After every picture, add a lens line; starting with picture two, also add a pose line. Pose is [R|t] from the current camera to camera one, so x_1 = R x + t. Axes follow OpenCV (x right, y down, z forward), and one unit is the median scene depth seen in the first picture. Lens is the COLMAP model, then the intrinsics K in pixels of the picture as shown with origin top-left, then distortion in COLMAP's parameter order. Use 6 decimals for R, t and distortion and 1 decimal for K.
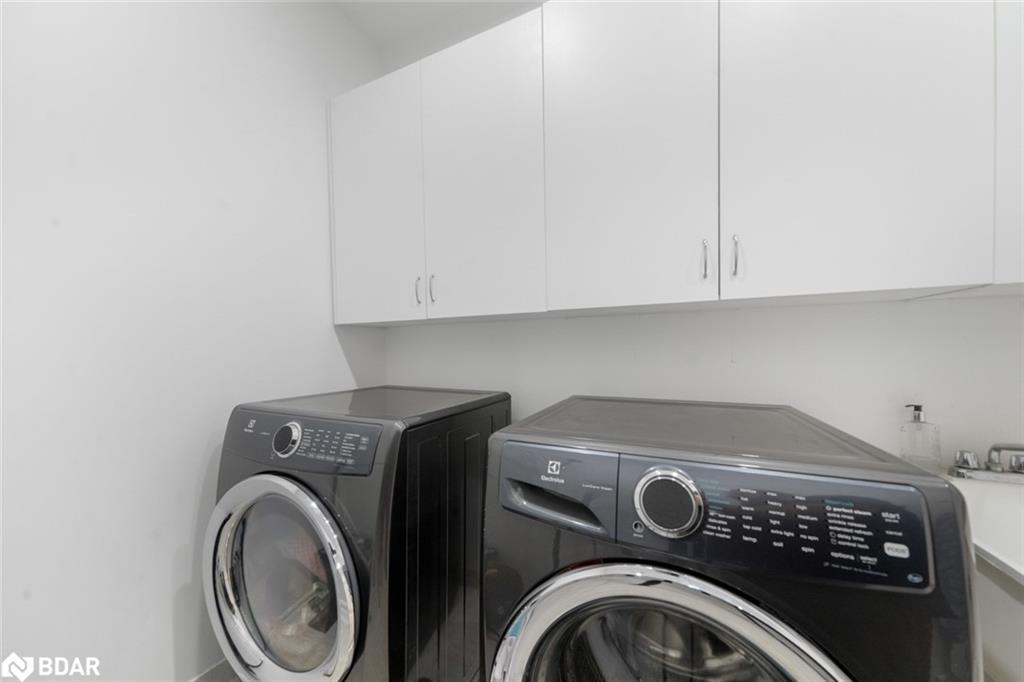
lens RADIAL K [[279.2, 0, 512.0], [0, 279.2, 353.4], [0, 0, 1]] dist [-0.000461, -0.000024]
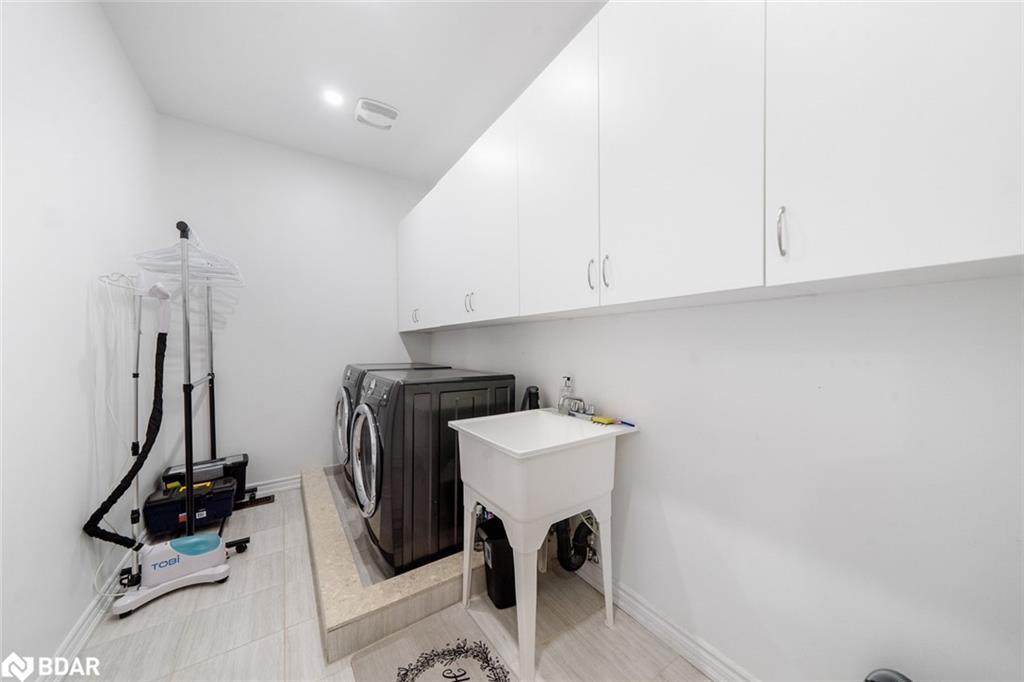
lens RADIAL K [[350.5, 0, 516.2], [0, 350.5, 342.6], [0, 0, 1]] dist [-0.000066, -0.000020]
pose [[0.812507, 0.000934, -0.582950, 1.362480], [-0.005484, 0.999967, -0.006042, -0.008589], [0.582925, 0.008106, 0.812485, -0.542151]]
